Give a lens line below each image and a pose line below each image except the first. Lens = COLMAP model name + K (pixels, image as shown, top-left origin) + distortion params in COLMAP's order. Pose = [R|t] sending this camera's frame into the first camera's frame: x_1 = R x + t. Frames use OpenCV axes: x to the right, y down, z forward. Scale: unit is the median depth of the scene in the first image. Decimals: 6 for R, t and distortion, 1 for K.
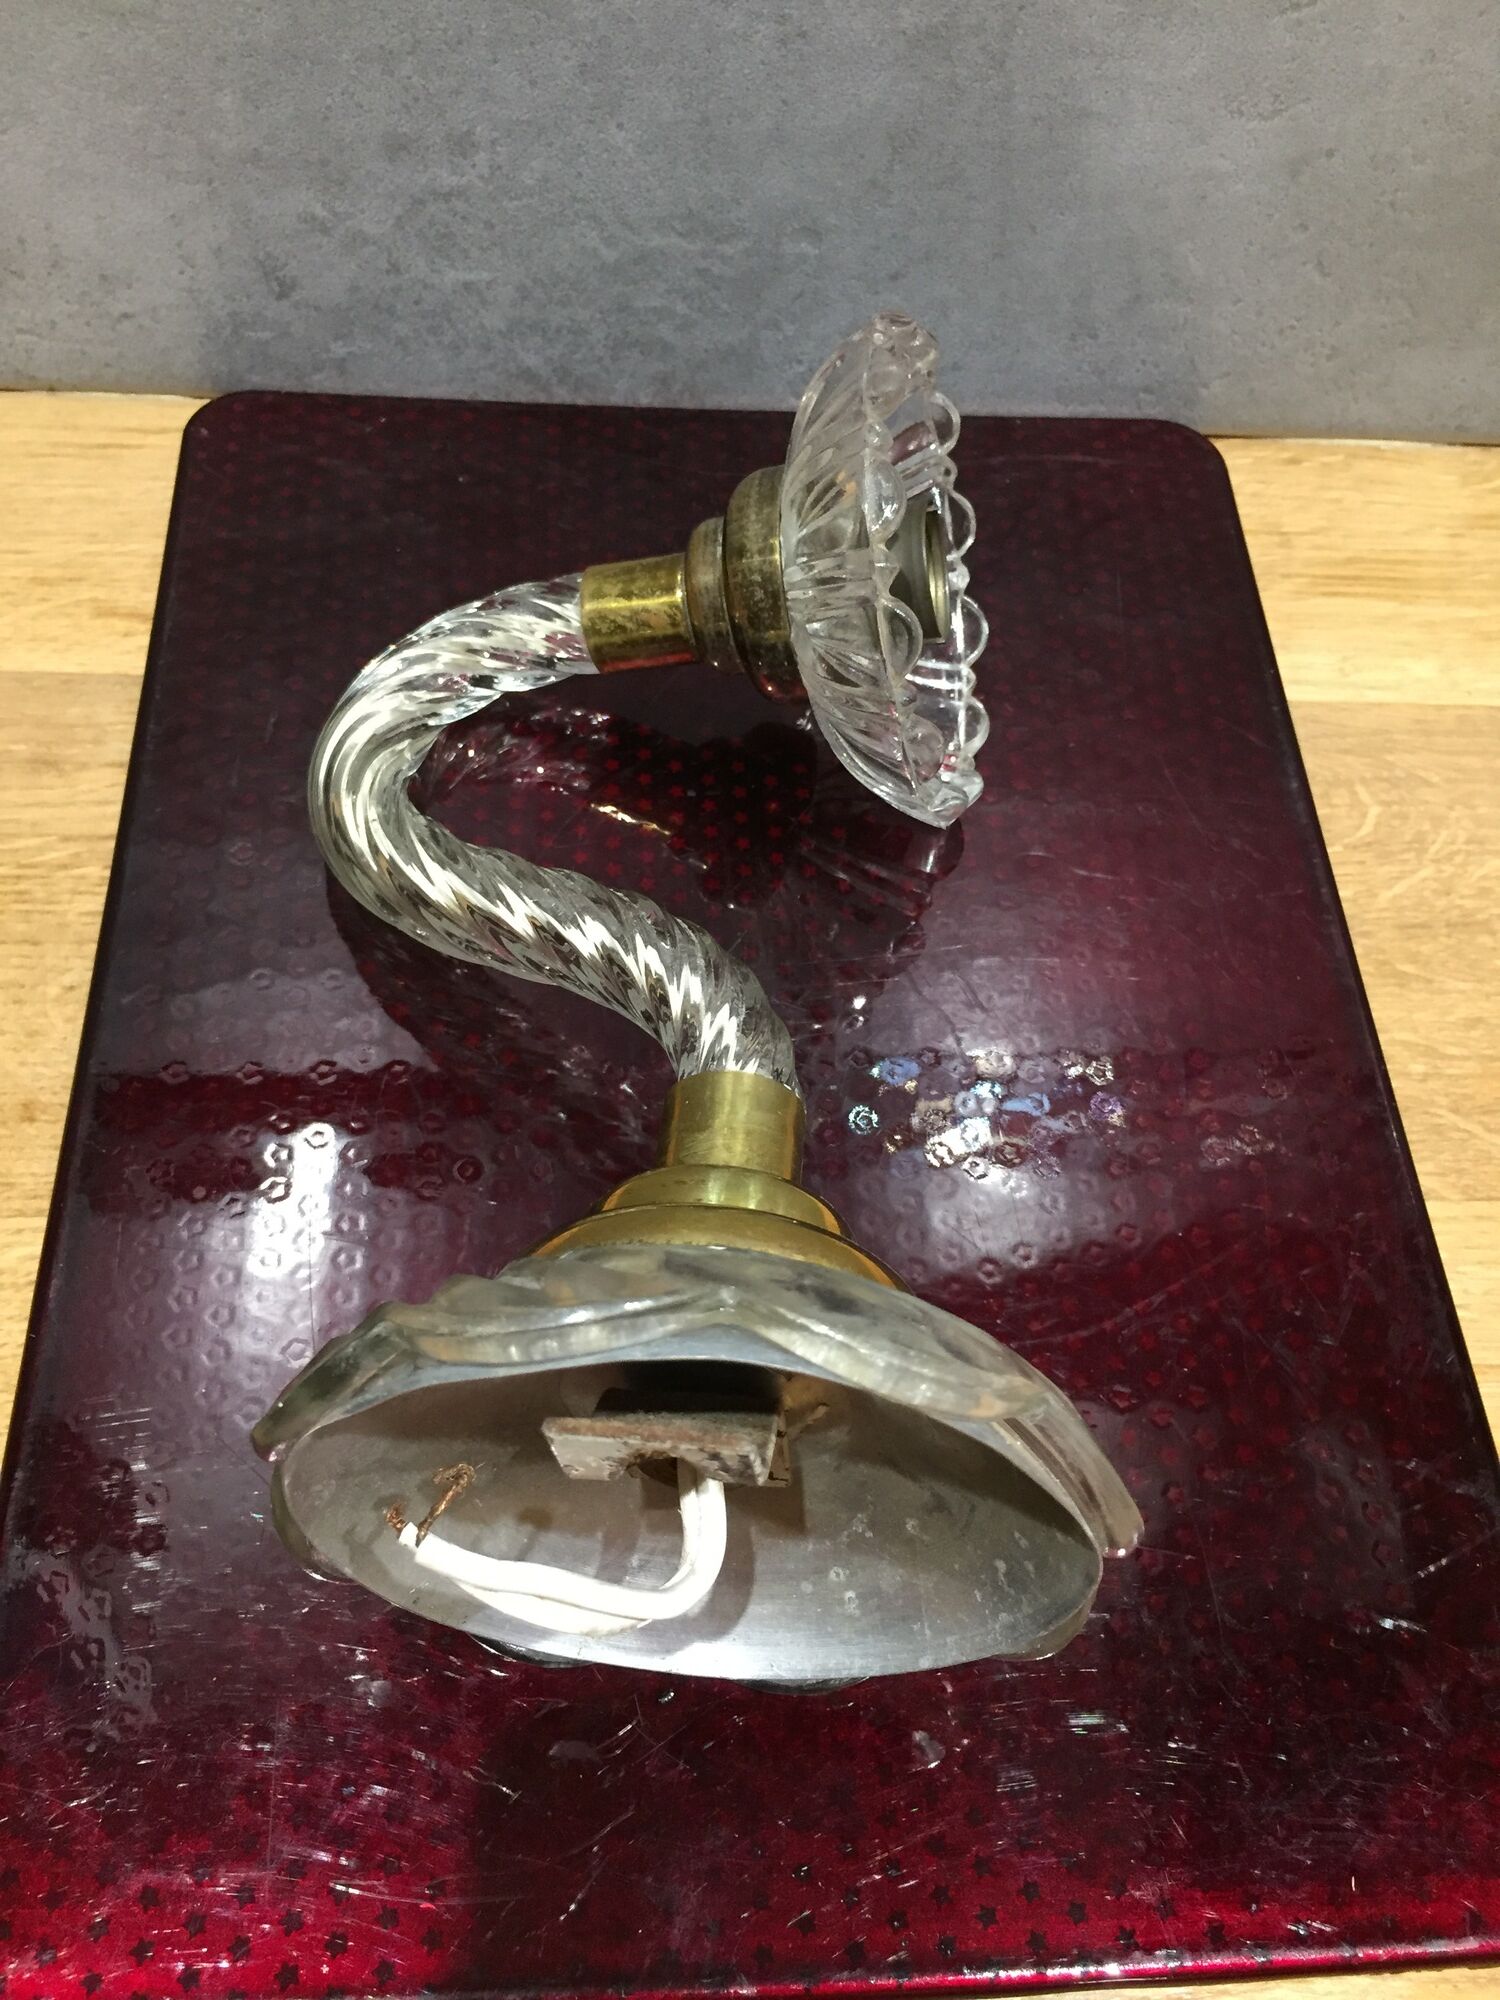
lens RADIAL K [[1756.2, 0, 755.0], [0, 1756.2, 991.2], [0, 0, 1]] dist [0.069682, -0.117379]
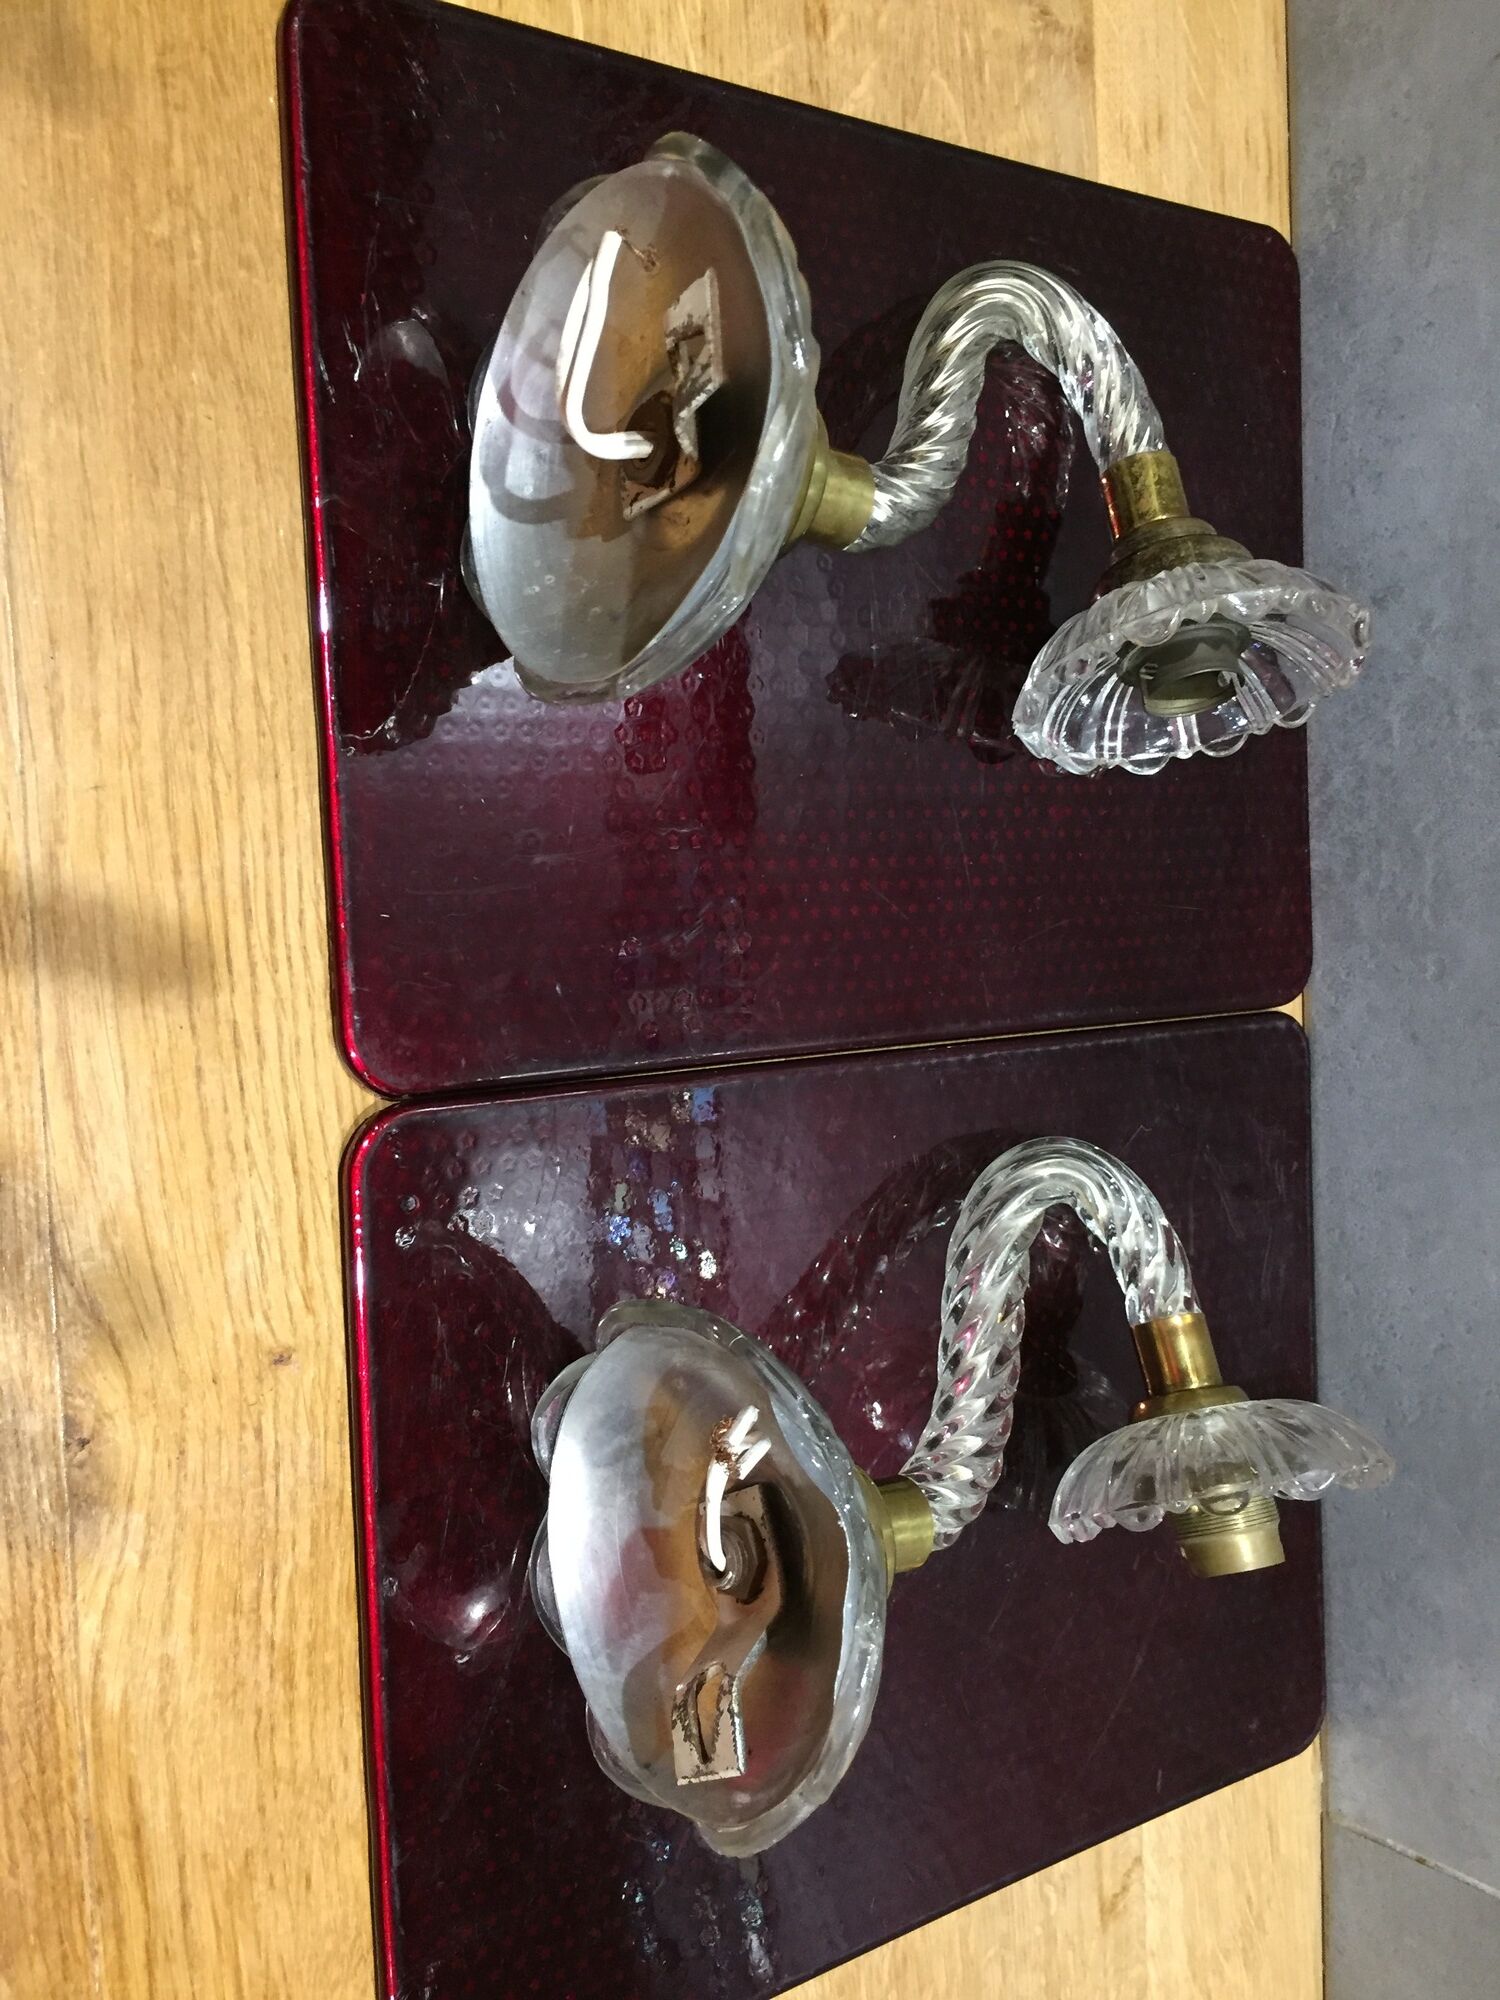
lens RADIAL K [[1756.2, 0, 740.9], [0, 1756.2, 1001.8], [0, 0, 1]] dist [0.069682, -0.117379]
pose [[0.045726, 0.997999, -0.043675, 0.090881], [-0.998514, 0.044364, -0.031659, 0.170102], [-0.029658, 0.045058, 0.998544, -0.378721]]
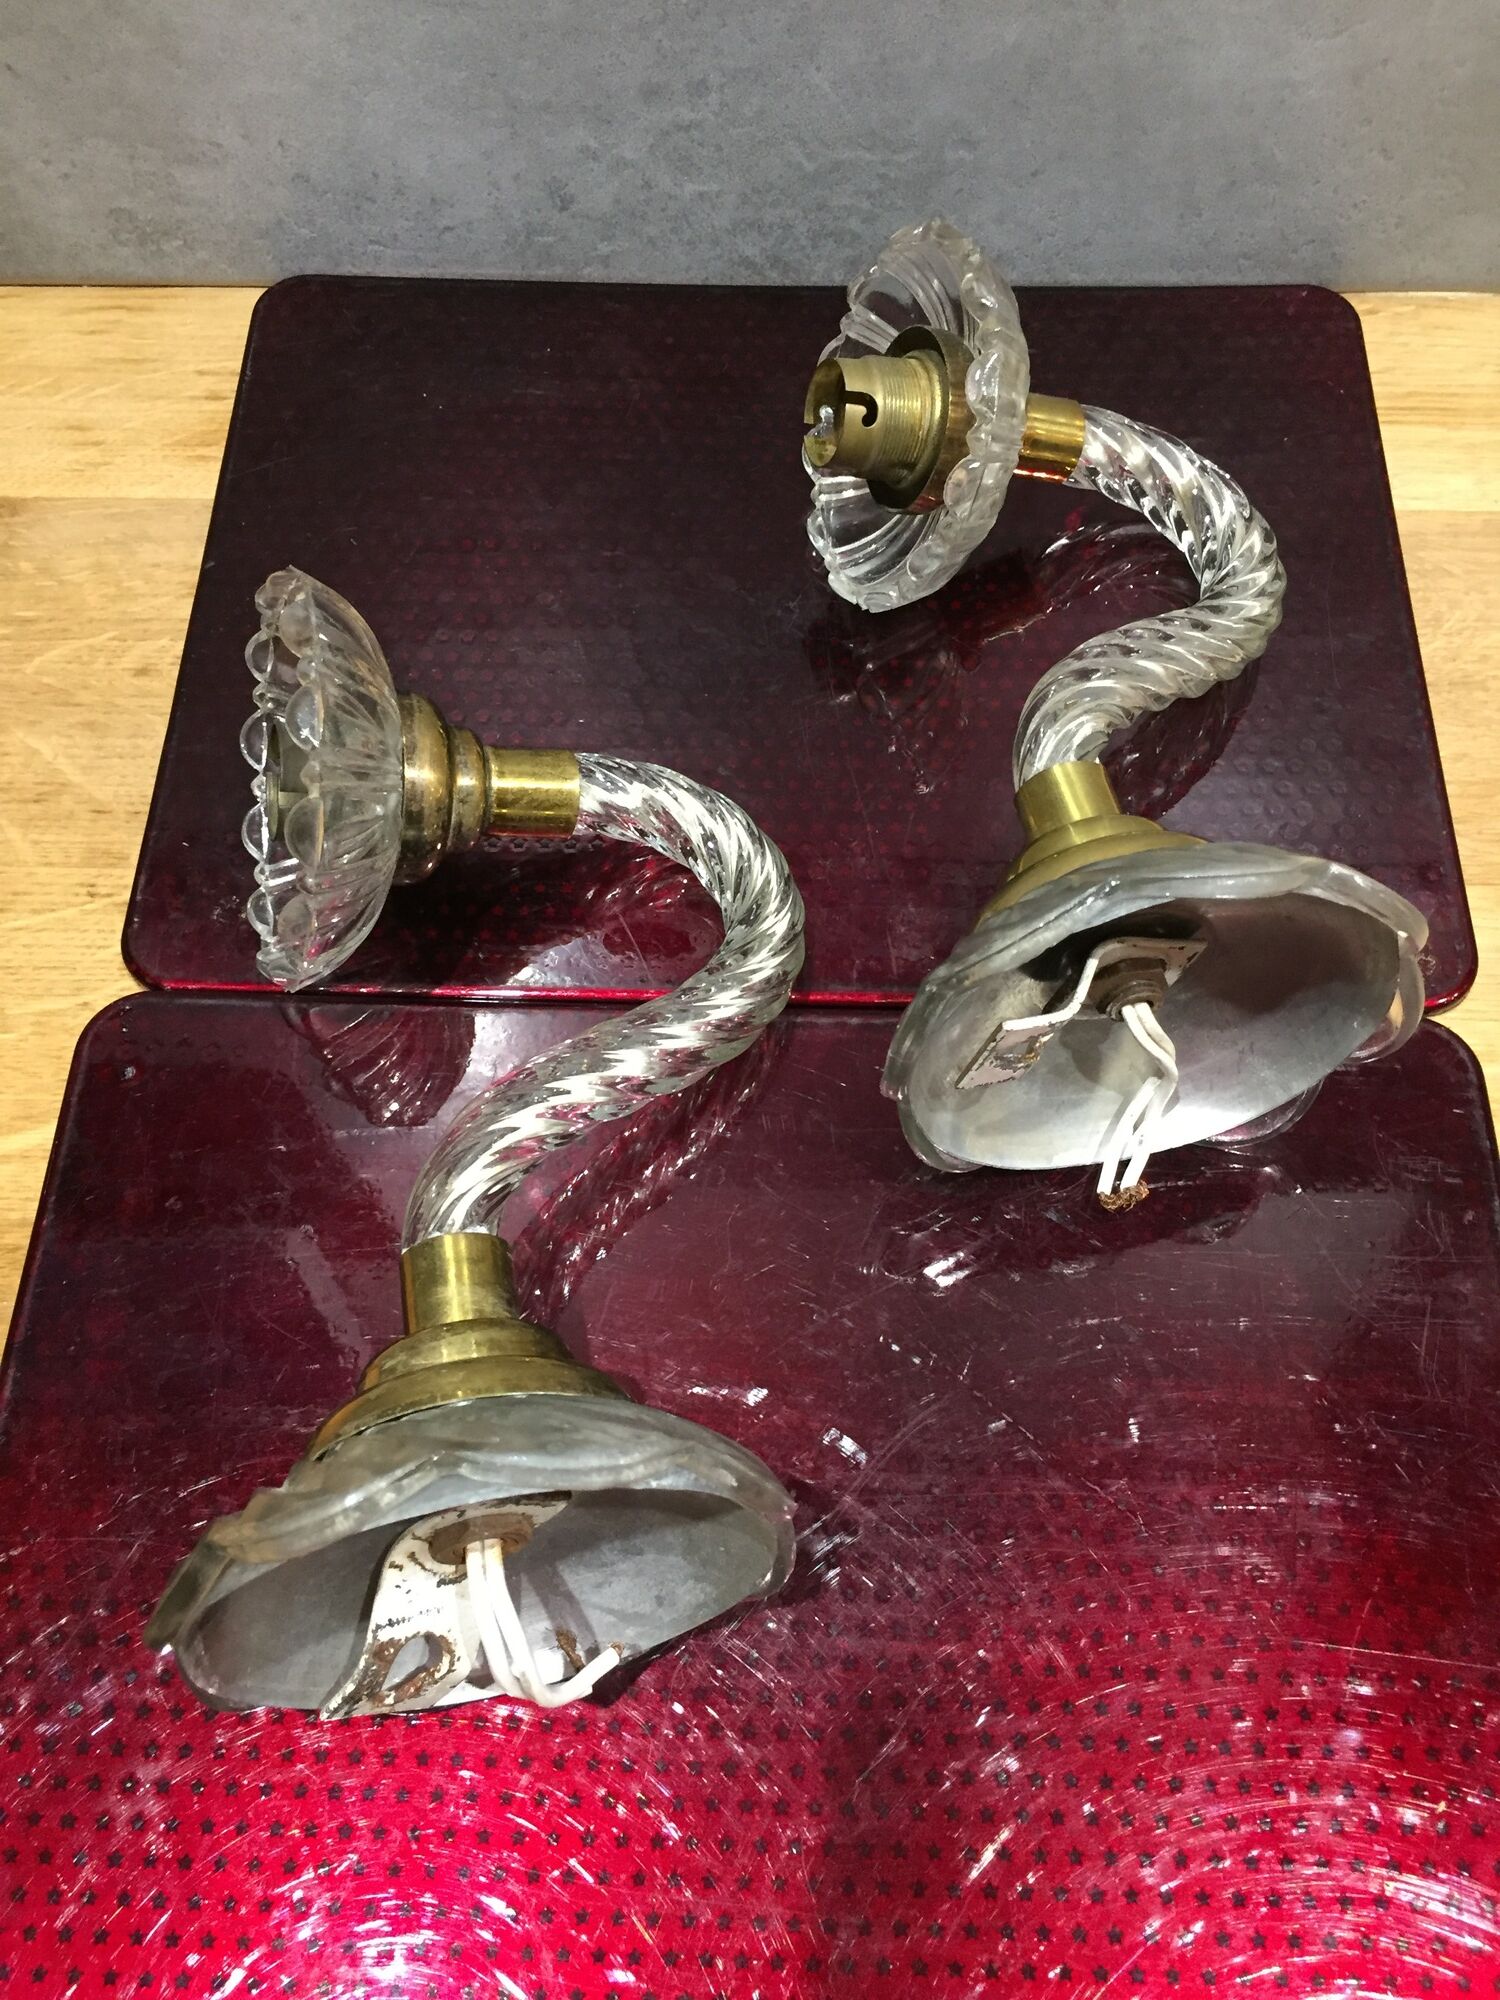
lens RADIAL K [[1756.2, 0, 752.3], [0, 1756.2, 1004.8], [0, 0, 1]] dist [0.069682, -0.117379]
pose [[0.991344, 0.021196, -0.129568, 0.057645], [-0.010268, 0.996377, 0.084429, 0.087219], [0.130888, -0.082368, 0.987970, -0.341351]]
